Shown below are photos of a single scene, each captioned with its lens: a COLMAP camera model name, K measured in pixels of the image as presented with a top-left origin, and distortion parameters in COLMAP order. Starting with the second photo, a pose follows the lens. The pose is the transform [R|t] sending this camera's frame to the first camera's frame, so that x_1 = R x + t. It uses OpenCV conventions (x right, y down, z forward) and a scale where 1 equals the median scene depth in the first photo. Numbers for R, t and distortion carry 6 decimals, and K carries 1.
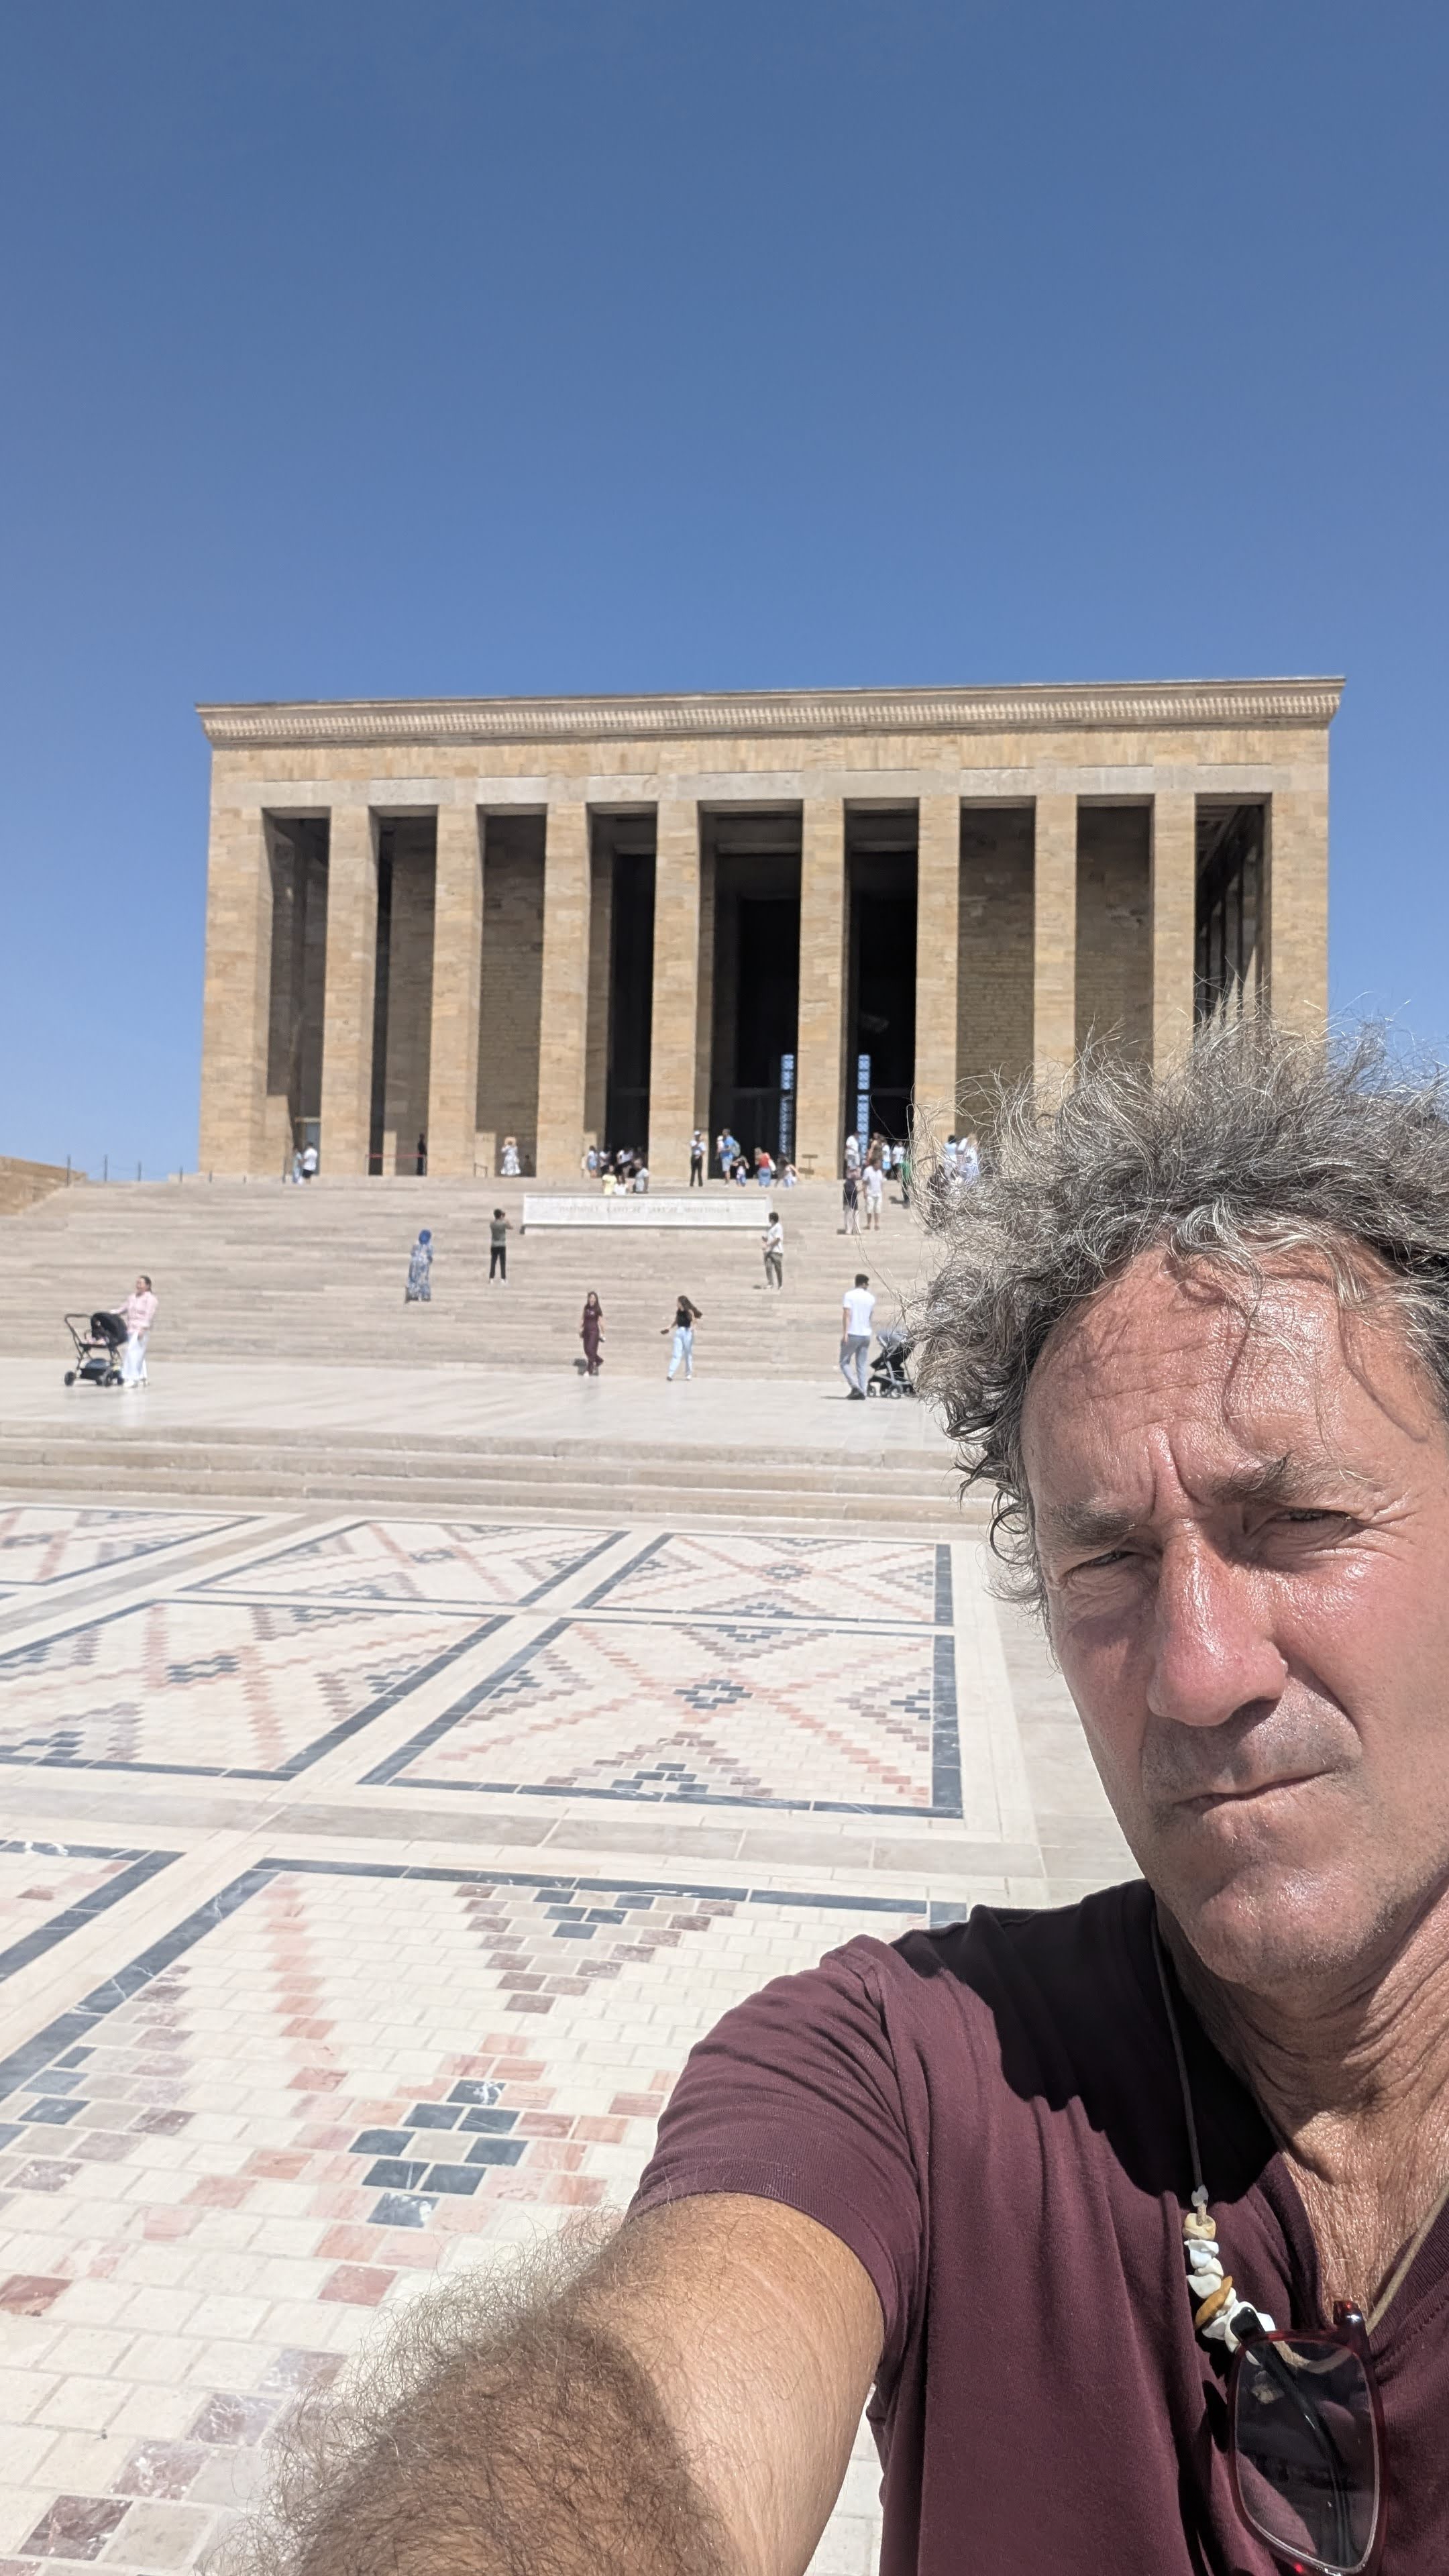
lens RADIAL K [[1654.0, 0, 725.7], [0, 1654.0, 1274.7], [0, 0, 1]] dist [-0.022382, 0.002307]
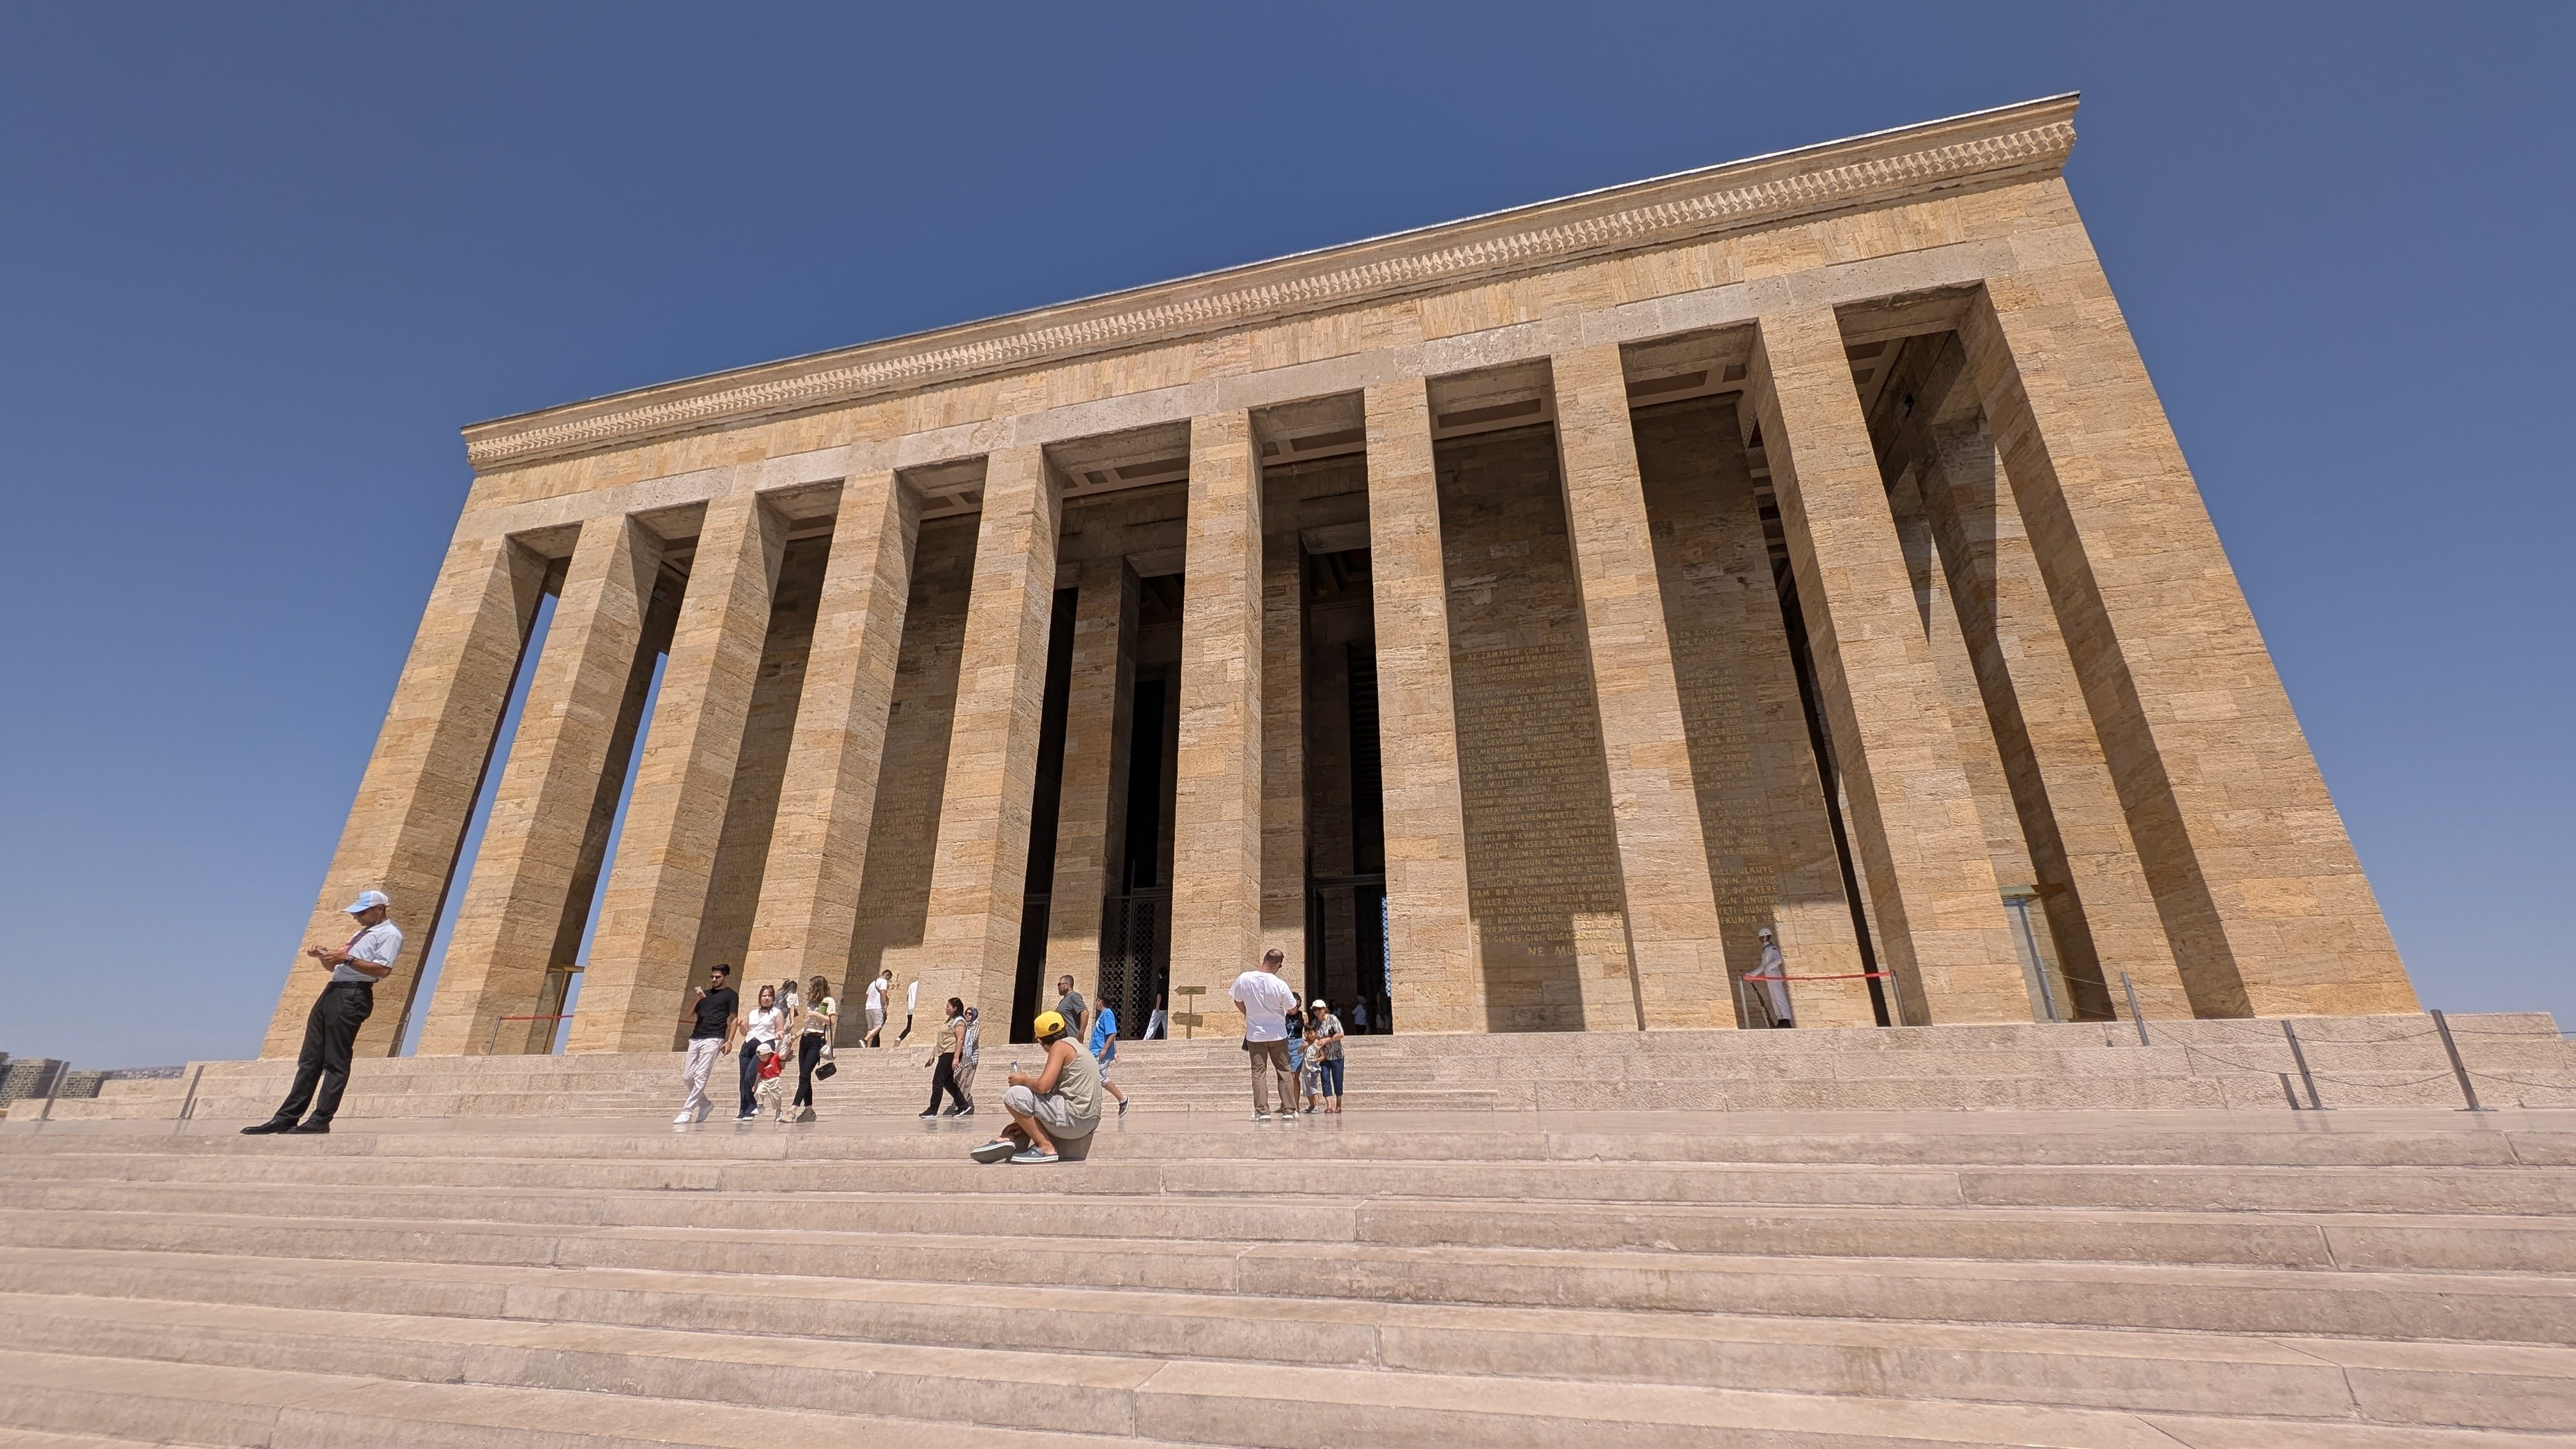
lens RADIAL K [[917.1, 0, 1313.9], [0, 917.1, 705.4], [0, 0, 1]] dist [0.025160, -0.000859]
pose [[0.995198, -0.062565, -0.075274, 0.115873], [0.030926, 0.930638, -0.364632, -0.047664], [0.092866, 0.360553, 0.928104, 0.704796]]
